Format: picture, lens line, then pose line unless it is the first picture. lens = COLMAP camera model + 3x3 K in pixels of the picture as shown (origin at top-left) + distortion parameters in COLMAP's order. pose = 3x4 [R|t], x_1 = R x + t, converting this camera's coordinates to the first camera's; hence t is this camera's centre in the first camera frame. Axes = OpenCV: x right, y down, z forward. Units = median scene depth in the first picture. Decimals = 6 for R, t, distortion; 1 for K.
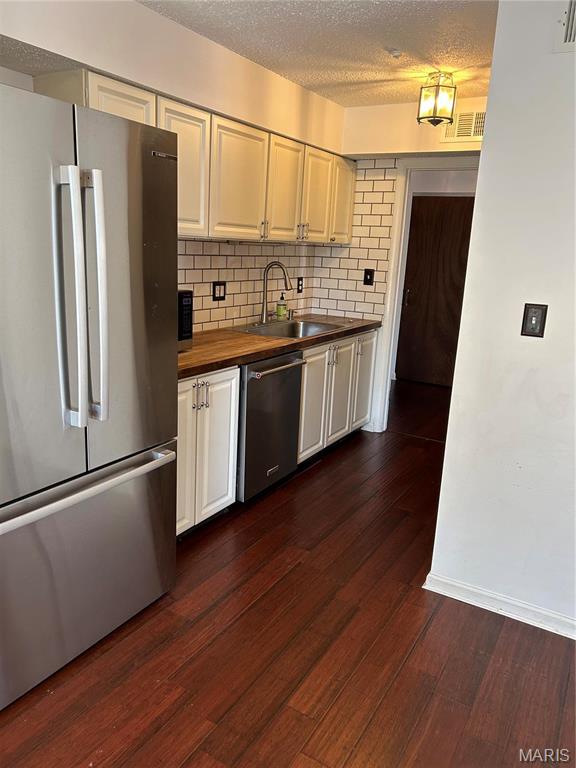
lens RADIAL K [[571.8, 0, 290.1], [0, 571.8, 387.4], [0, 0, 1]] dist [0.063072, -0.086498]
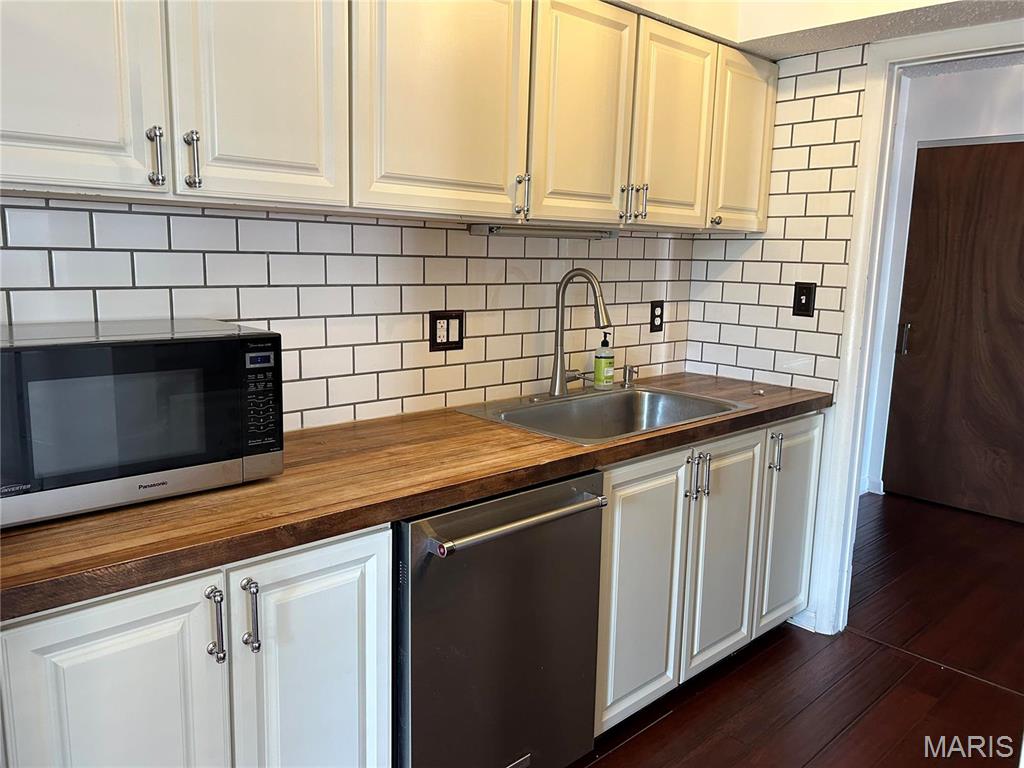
lens RADIAL K [[762.4, 0, 515.0], [0, 762.4, 375.6], [0, 0, 1]] dist [0.063072, -0.086498]
pose [[0.958555, 0.021187, -0.284119, 0.099449], [-0.048307, 0.994878, -0.088789, -0.069559], [0.280782, 0.098835, 0.954669, 0.373975]]
